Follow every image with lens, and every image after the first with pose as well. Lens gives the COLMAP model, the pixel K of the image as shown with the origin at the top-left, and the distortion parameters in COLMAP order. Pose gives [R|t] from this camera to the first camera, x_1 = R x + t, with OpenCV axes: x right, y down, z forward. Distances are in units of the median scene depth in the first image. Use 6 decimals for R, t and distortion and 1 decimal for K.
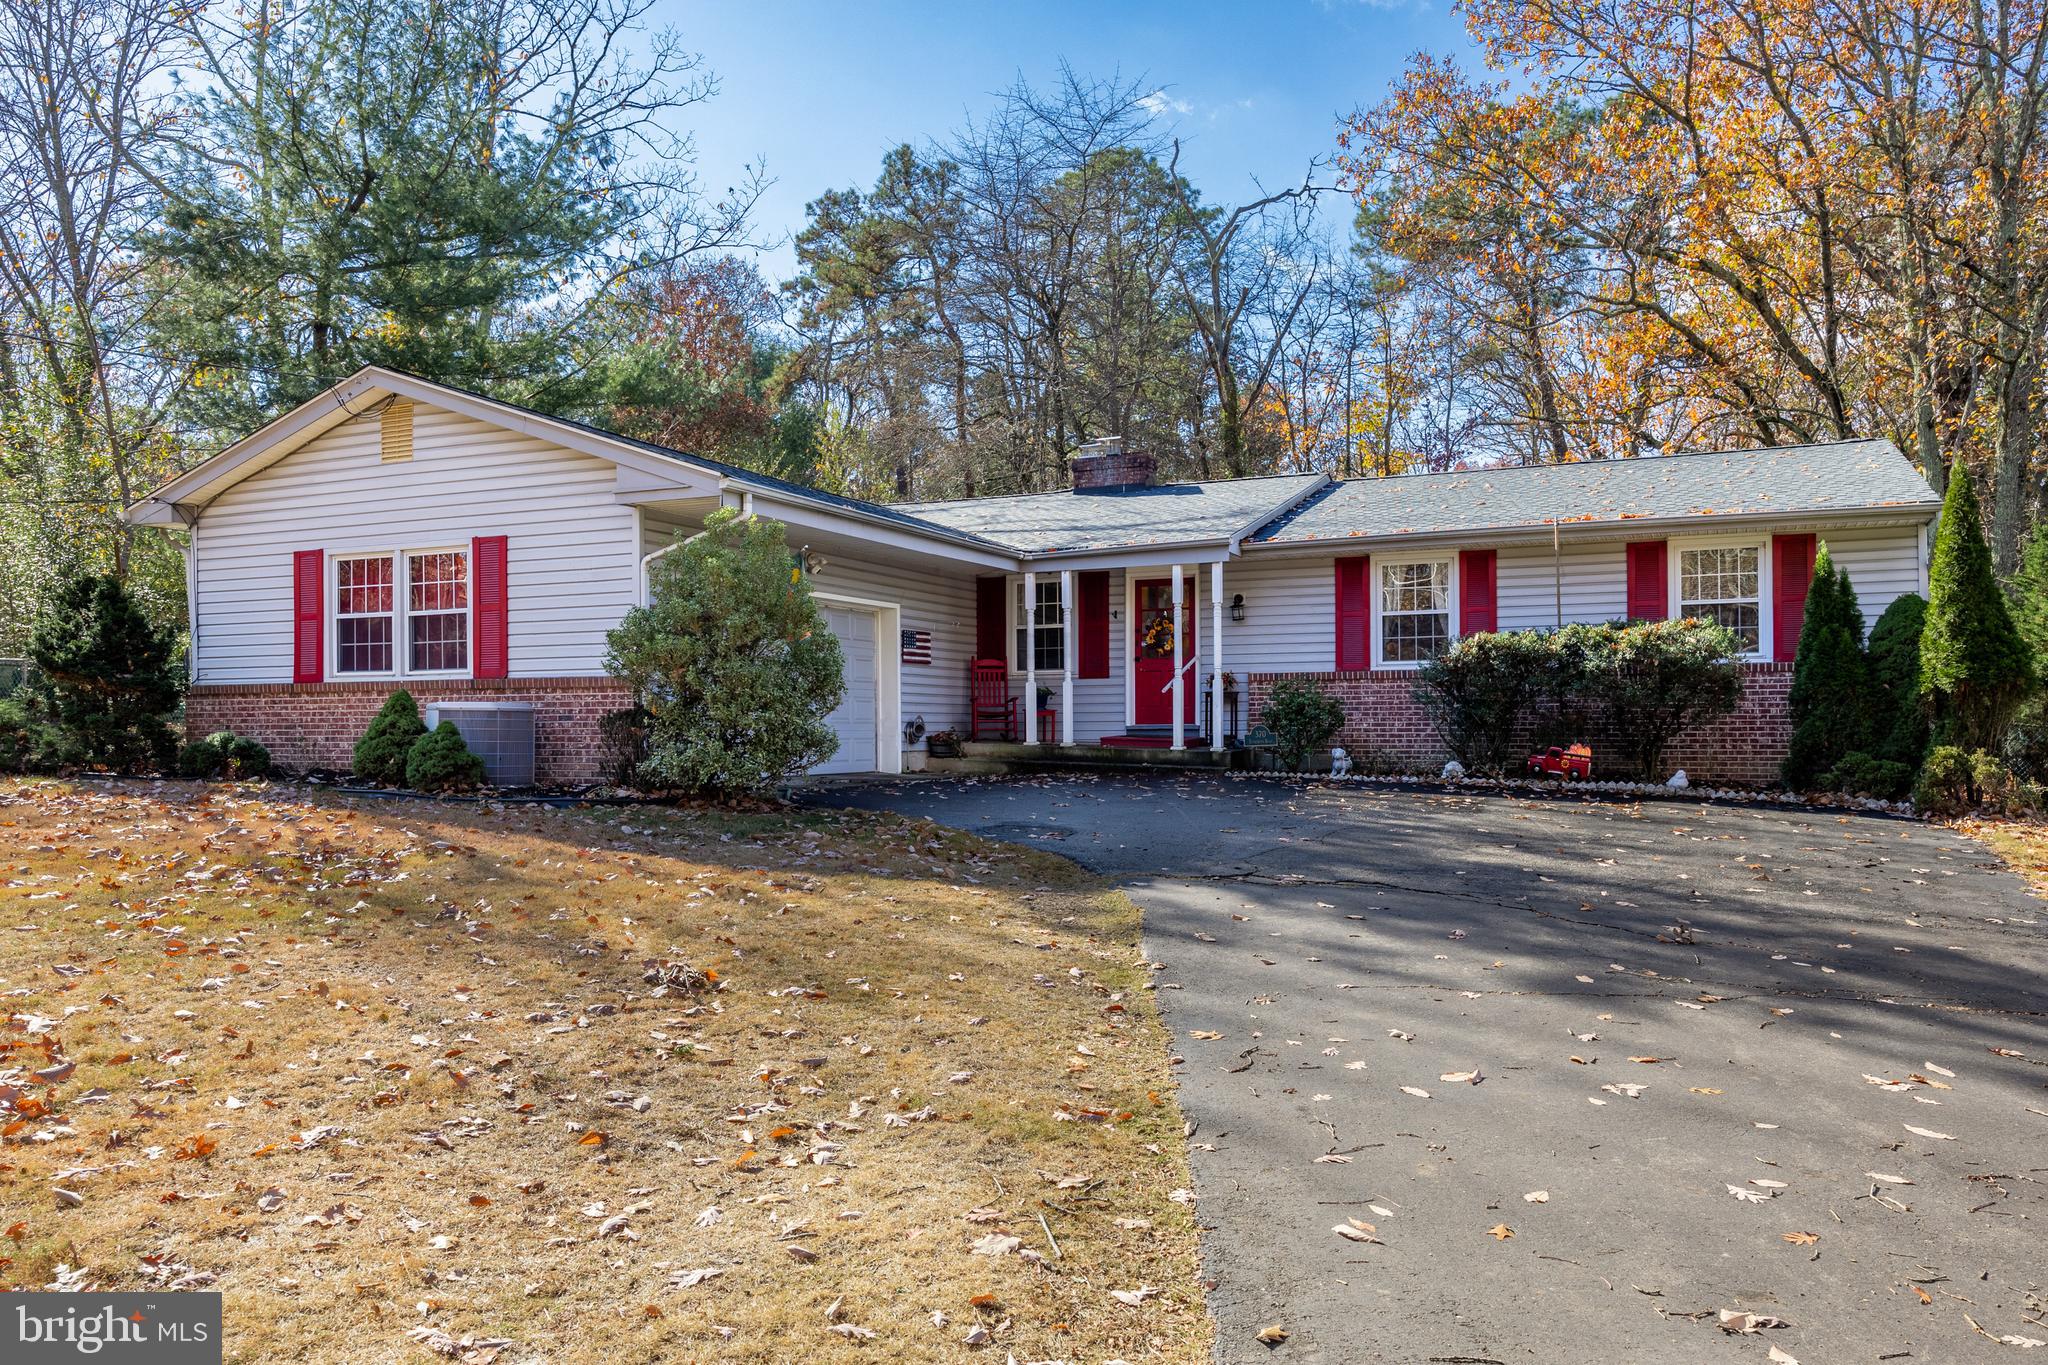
lens RADIAL K [[1362.5, 0, 1024.0], [0, 1362.5, 682.5], [0, 0, 1]] dist [-0.005598, -0.001023]
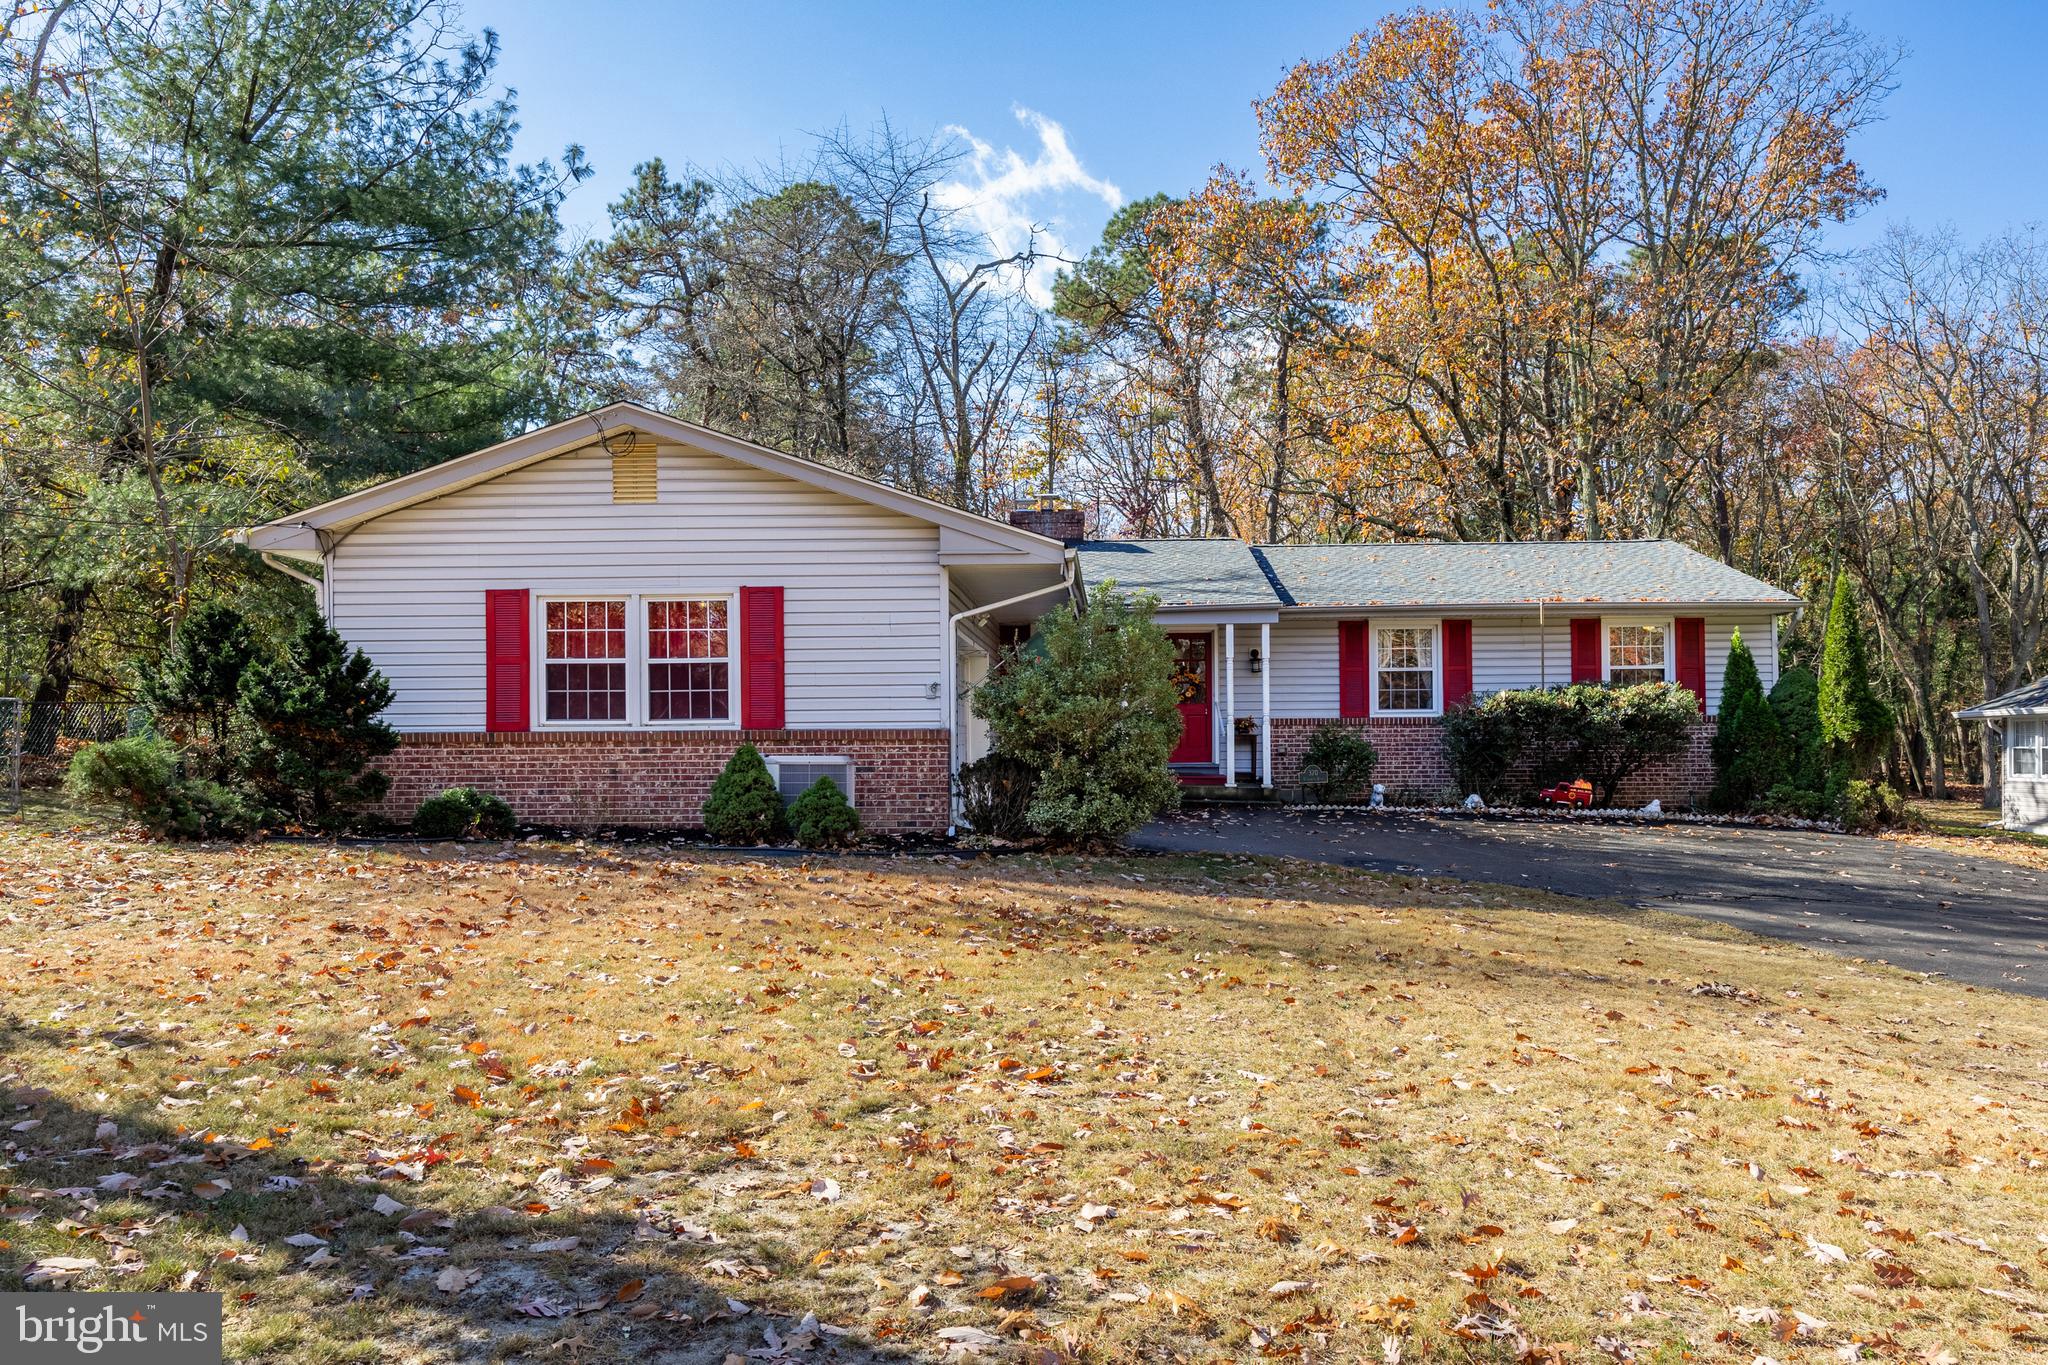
lens RADIAL K [[1366.2, 0, 1024.0], [0, 1366.2, 682.5], [0, 0, 1]] dist [-0.004136, -0.000592]
pose [[0.932110, 0.012939, 0.361945, -0.540284], [-0.008005, 0.999854, -0.015128, -0.022235], [-0.362087, 0.011204, 0.932077, 0.000000]]
